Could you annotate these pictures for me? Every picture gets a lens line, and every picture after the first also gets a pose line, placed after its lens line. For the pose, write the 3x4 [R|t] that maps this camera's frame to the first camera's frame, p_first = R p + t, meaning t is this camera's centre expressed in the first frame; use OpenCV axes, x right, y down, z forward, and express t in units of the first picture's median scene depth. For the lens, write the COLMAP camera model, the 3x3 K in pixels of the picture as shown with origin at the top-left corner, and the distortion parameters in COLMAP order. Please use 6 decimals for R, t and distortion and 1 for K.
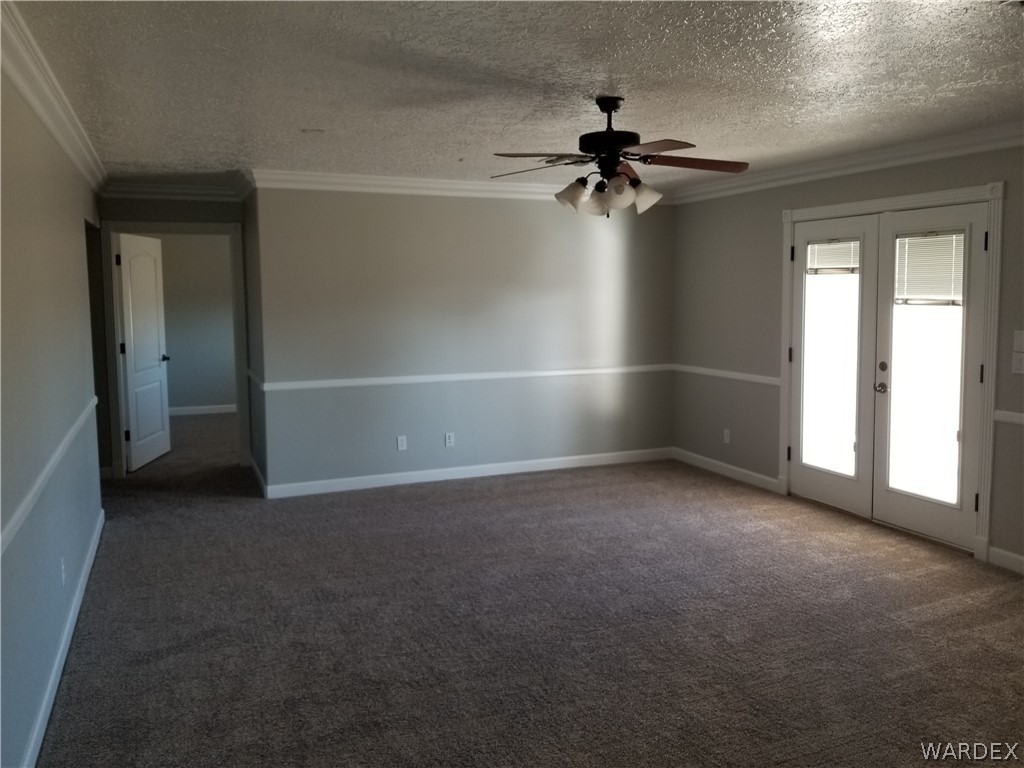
lens RADIAL K [[776.6, 0, 513.4], [0, 776.6, 354.5], [0, 0, 1]] dist [0.075044, -0.181072]
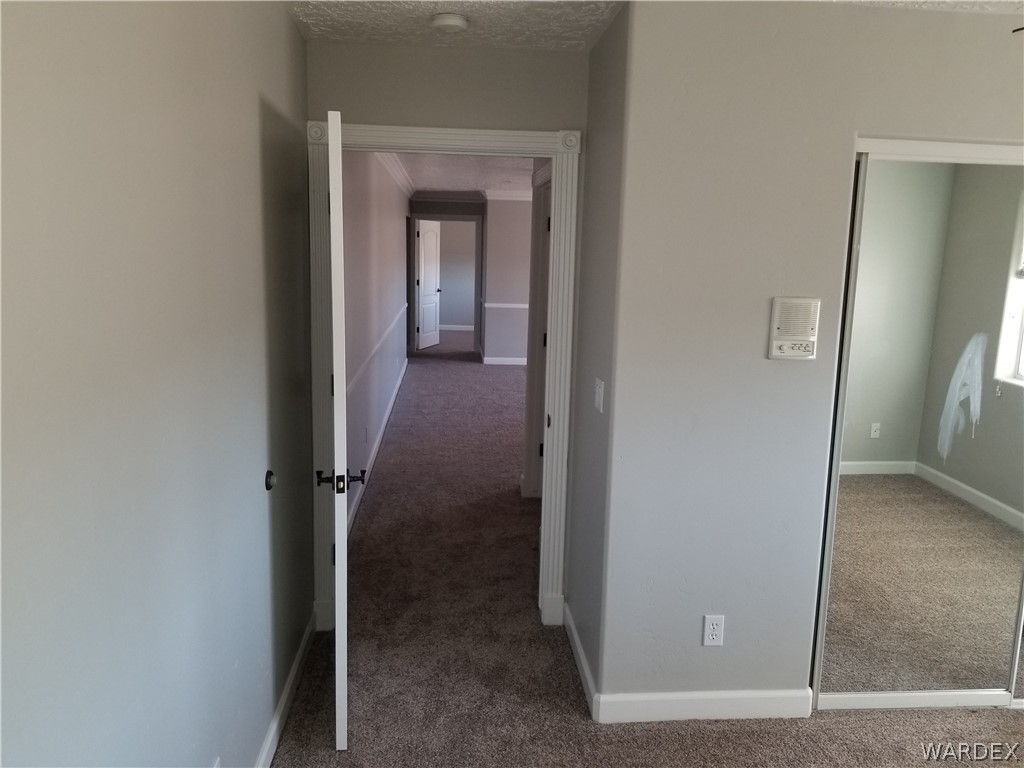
lens RADIAL K [[787.8, 0, 512.0], [0, 787.8, 384.0], [0, 0, 1]] dist [0.001933, 0.000088]
pose [[0.945666, 0.086182, -0.313511, 0.326863], [-0.059864, 0.993898, 0.092645, 0.046342], [0.319582, -0.068843, 0.945054, -0.731355]]
